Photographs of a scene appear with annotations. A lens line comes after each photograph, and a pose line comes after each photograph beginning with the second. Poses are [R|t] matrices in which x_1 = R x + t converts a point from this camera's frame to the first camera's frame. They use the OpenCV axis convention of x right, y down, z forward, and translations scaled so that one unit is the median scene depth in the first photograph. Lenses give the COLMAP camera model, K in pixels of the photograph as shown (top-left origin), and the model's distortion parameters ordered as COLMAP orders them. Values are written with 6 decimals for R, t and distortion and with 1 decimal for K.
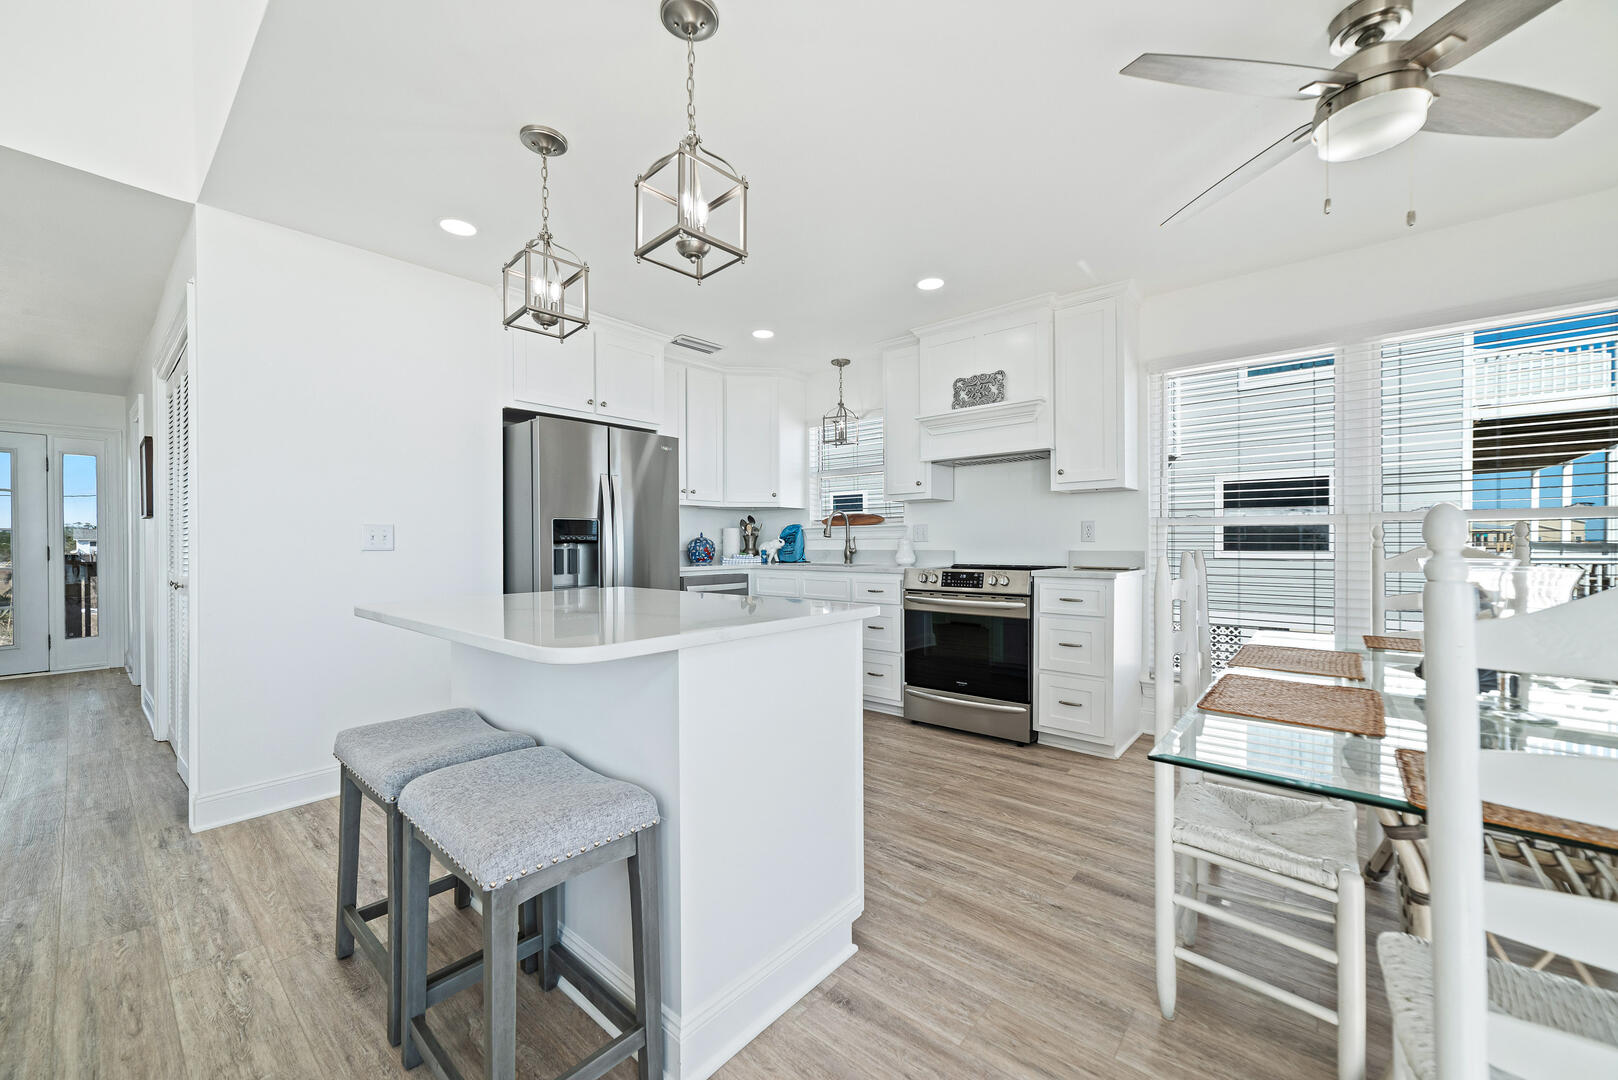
lens RADIAL K [[616.3, 0, 789.8], [0, 616.3, 538.9], [0, 0, 1]] dist [0.001225, 0.000144]
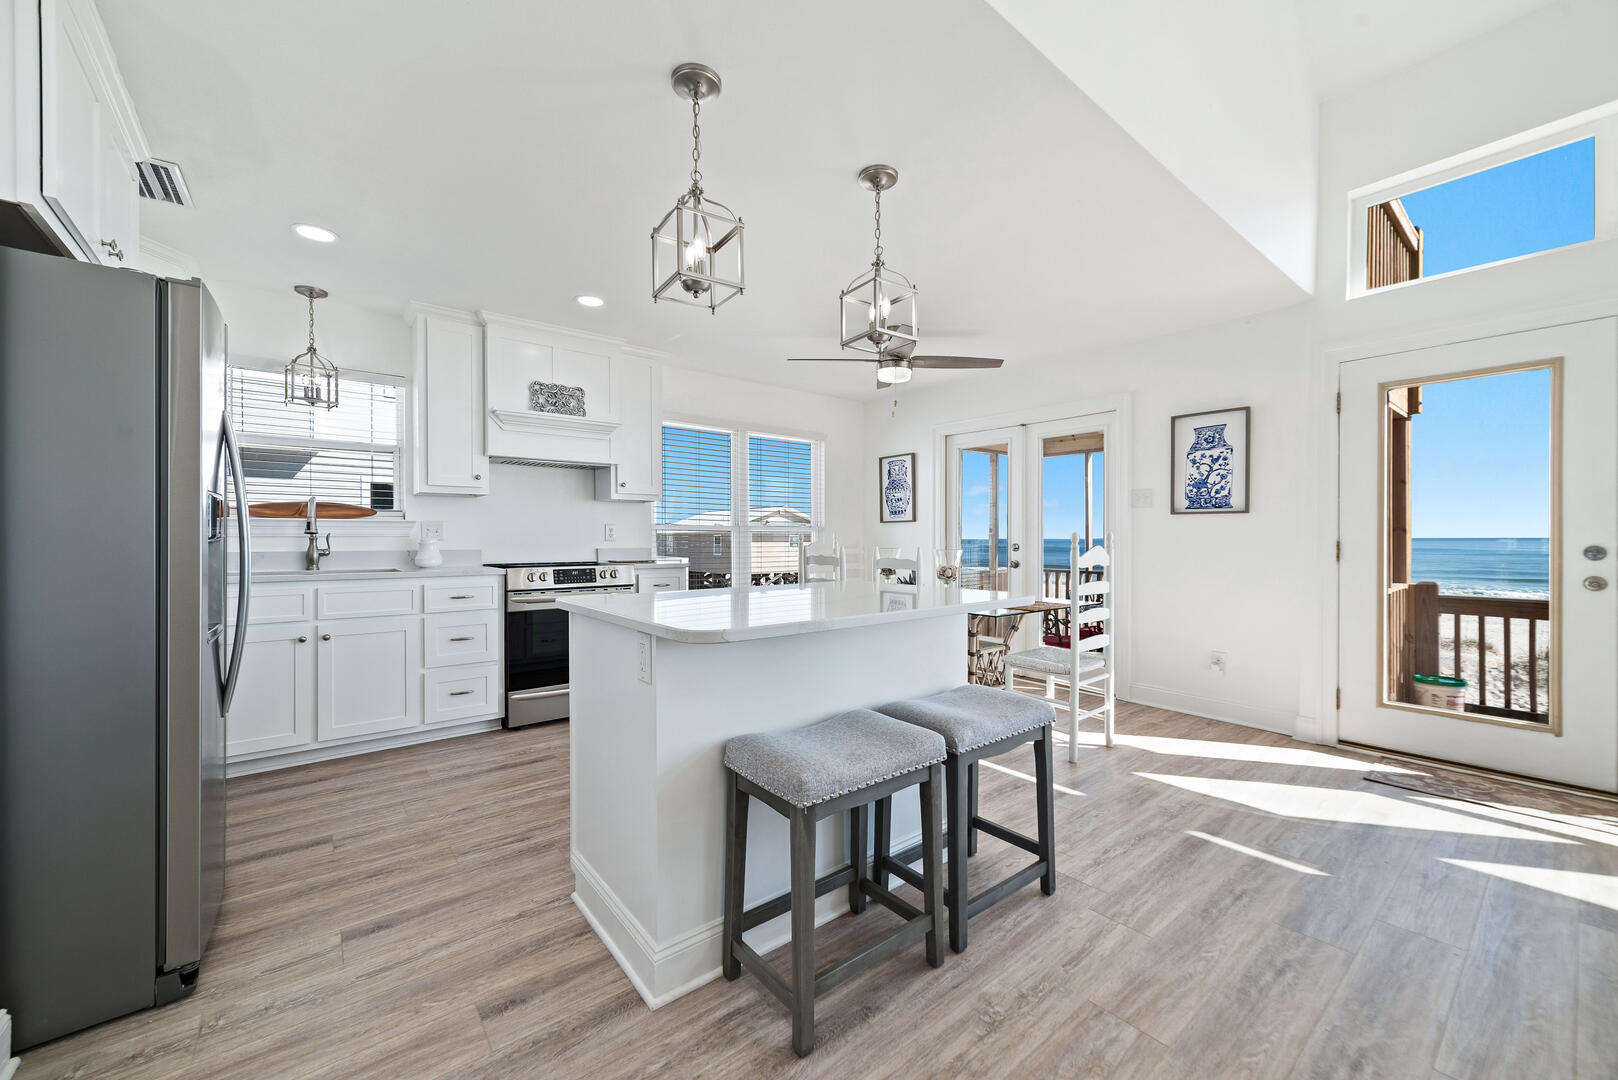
lens RADIAL K [[612.0, 0, 815.0], [0, 612.0, 541.2], [0, 0, 1]] dist [0.001047, 0.000168]
pose [[0.189637, 0.003775, 0.981847, -0.675735], [-0.005709, 0.999980, -0.002742, 0.005784], [-0.981838, -0.005085, 0.189655, 0.374128]]
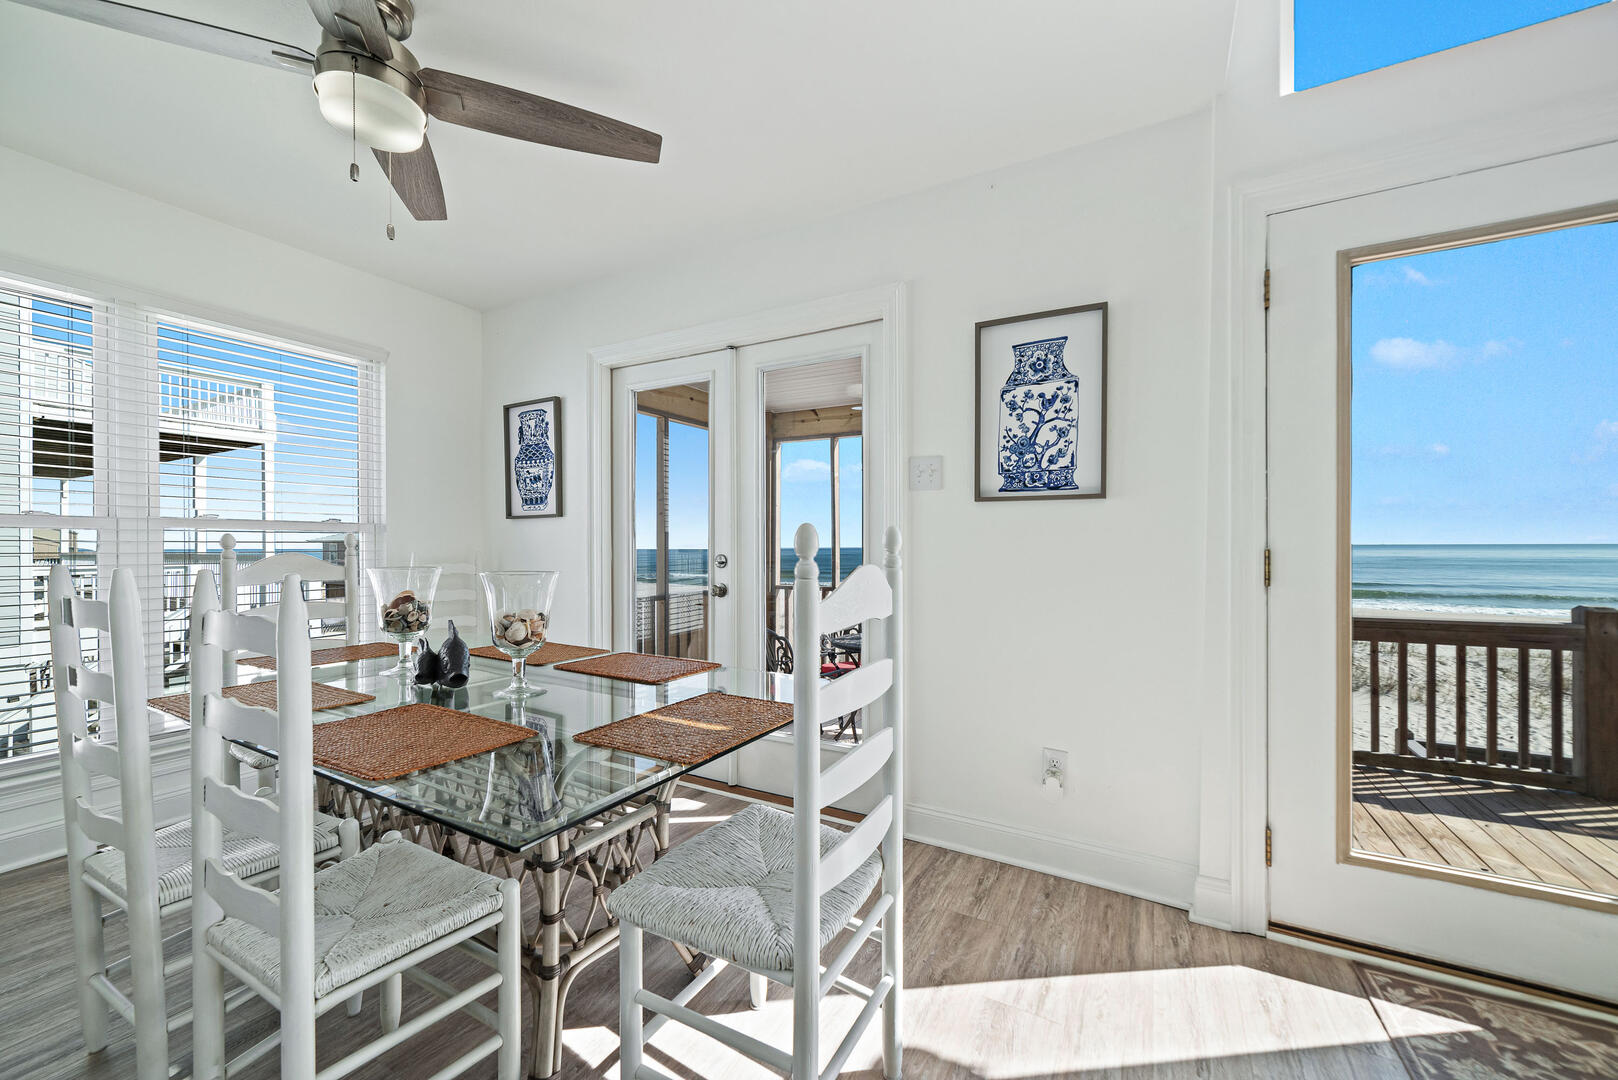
lens RADIAL K [[652.3, 0, 809.0], [0, 652.3, 540.0], [0, 0, 1]] dist [0.001140, 0.000166]
pose [[-0.191152, 0.019476, 0.981367, -0.074909], [-0.002326, 0.999791, -0.020295, 0.002842], [-0.981558, -0.006162, -0.191067, 0.239389]]
